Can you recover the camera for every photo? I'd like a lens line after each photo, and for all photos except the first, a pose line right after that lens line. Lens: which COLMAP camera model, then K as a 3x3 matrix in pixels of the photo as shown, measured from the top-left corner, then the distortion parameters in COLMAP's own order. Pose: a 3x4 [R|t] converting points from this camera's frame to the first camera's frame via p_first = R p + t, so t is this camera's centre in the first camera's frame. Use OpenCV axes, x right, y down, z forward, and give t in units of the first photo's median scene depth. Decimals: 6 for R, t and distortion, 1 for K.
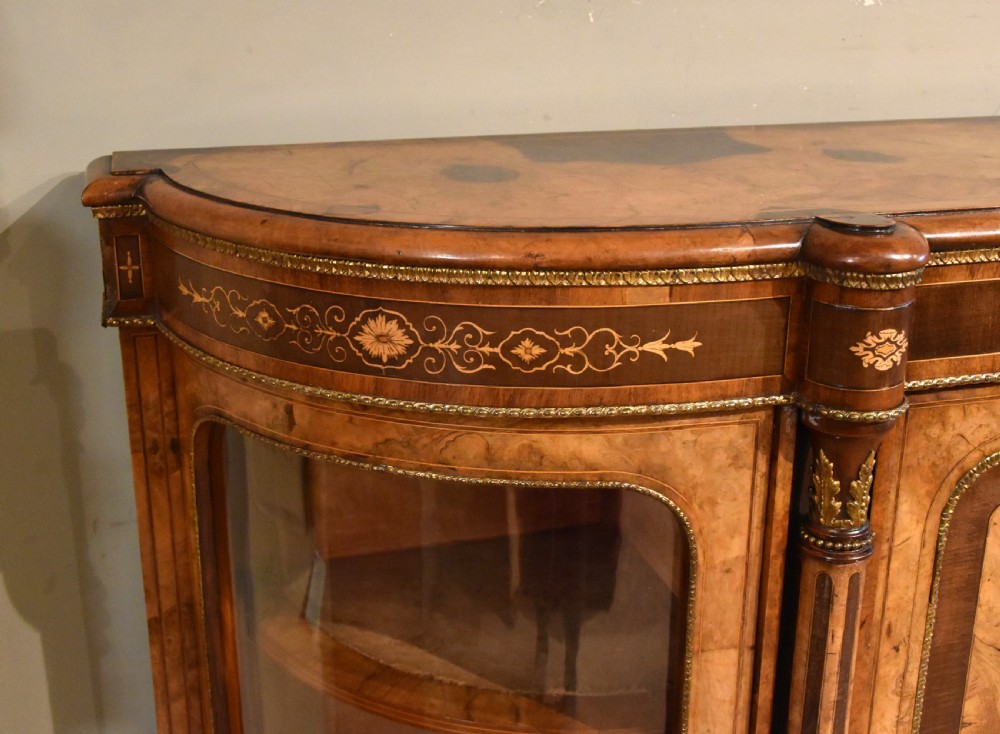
lens RADIAL K [[1238.6, 0, 500.4], [0, 1238.6, 339.8], [0, 0, 1]] dist [-0.026295, 0.000000]
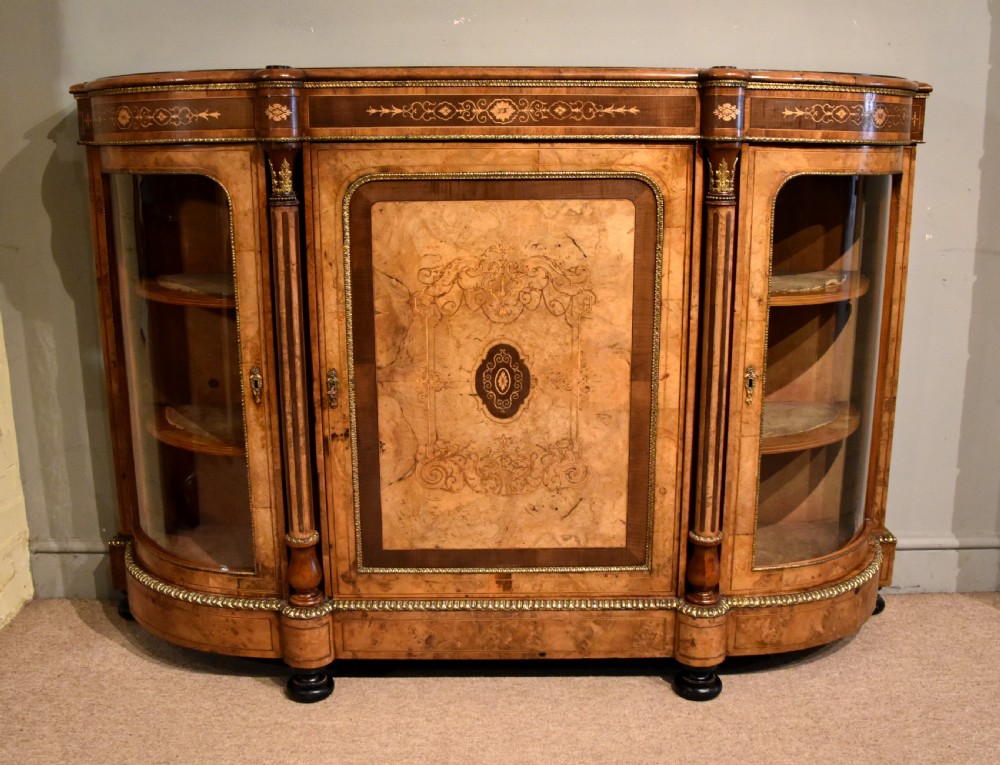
lens RADIAL K [[1040.7, 0, 509.3], [0, 1040.7, 388.6], [0, 0, 1]] dist [-0.112884, 0.000000]
pose [[0.960508, 0.060198, -0.271664, 1.311552], [-0.080122, 0.994802, -0.062845, 0.639085], [0.266468, 0.082129, 0.960338, -0.842727]]
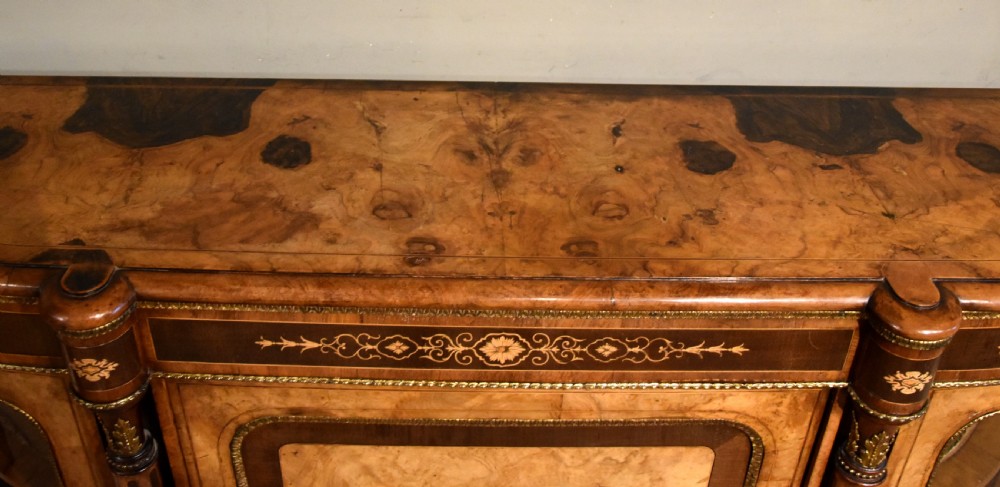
lens RADIAL K [[899.1, 0, 469.7], [0, 899.1, 125.9], [0, 0, 1]] dist [-0.145351, 0.115621]
pose [[0.956088, 0.149362, -0.252166, 0.878984], [-0.098494, 0.974101, 0.203535, -0.480520], [0.276035, -0.169761, 0.946037, 0.200080]]
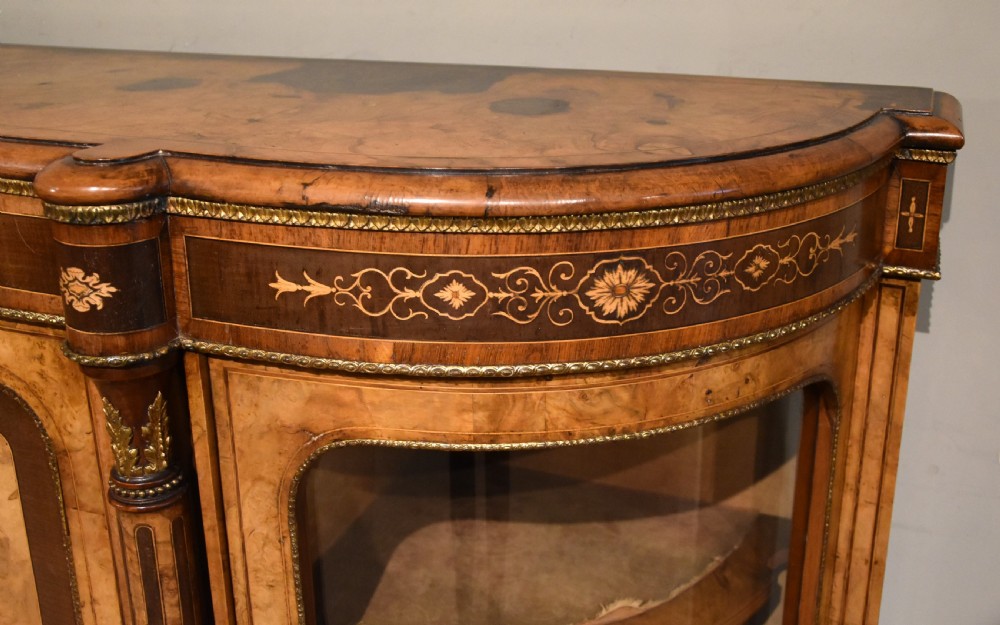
lens RADIAL K [[1064.2, 0, 494.3], [0, 1064.2, 264.6], [0, 0, 1]] dist [-0.045971, 0.000000]
pose [[0.786498, 0.181230, -0.590404, 1.810018], [-0.180729, 0.981666, 0.060575, -0.180860], [0.590557, 0.059061, 0.804832, 0.743619]]
